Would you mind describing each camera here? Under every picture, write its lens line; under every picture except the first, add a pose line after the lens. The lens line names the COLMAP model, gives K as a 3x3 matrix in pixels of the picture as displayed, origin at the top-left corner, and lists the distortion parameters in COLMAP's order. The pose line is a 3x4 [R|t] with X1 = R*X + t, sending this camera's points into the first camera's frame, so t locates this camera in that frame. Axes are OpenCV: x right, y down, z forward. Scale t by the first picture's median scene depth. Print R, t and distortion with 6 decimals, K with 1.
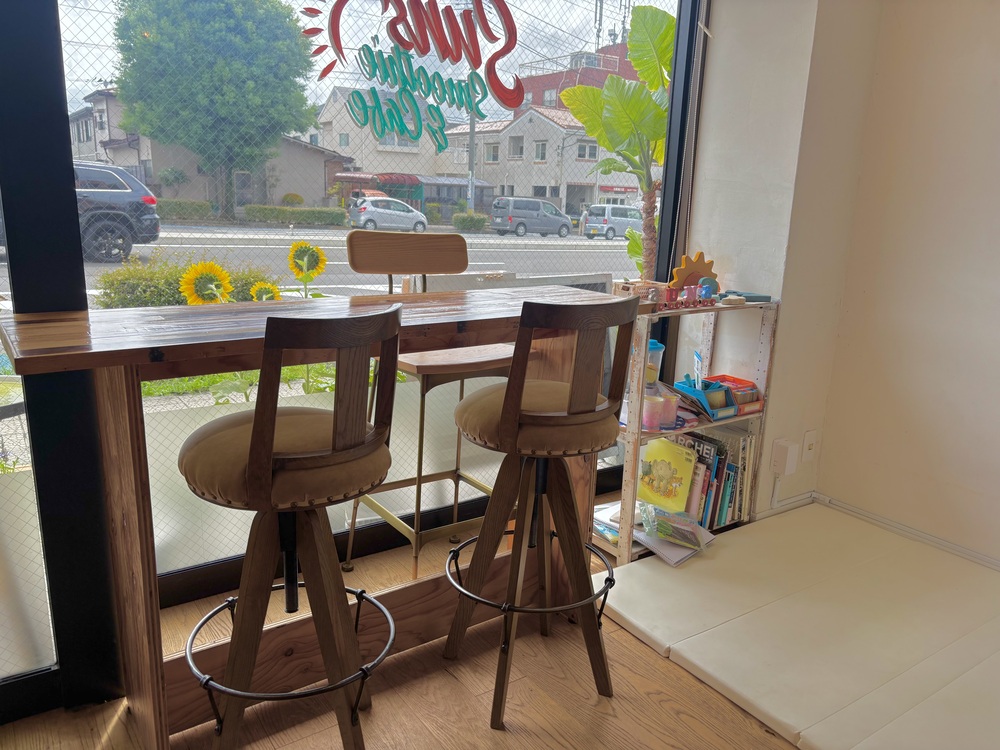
lens RADIAL K [[751.7, 0, 498.8], [0, 751.7, 381.3], [0, 0, 1]] dist [0.003368, -0.006782]
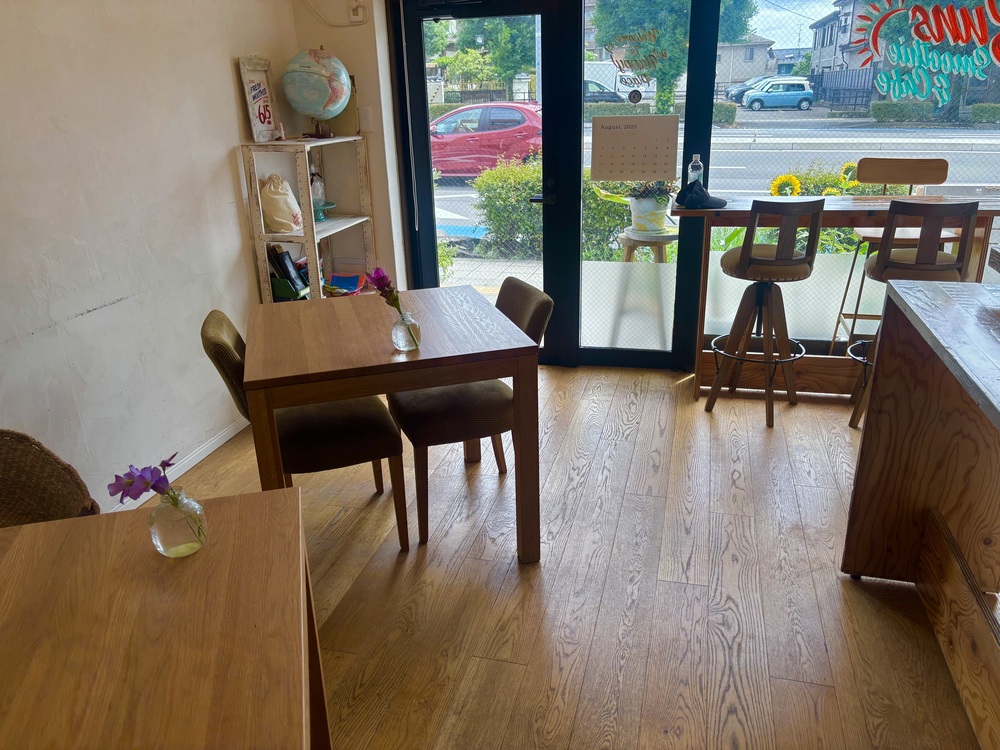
lens RADIAL K [[751.7, 0, 499.1], [0, 751.7, 373.9], [0, 0, 1]] dist [0.003368, -0.006782]
pose [[0.637790, 0.221175, -0.737771, 0.588449], [-0.134314, 0.975144, 0.176224, 0.077538], [0.758409, -0.013301, 0.651644, -0.674234]]
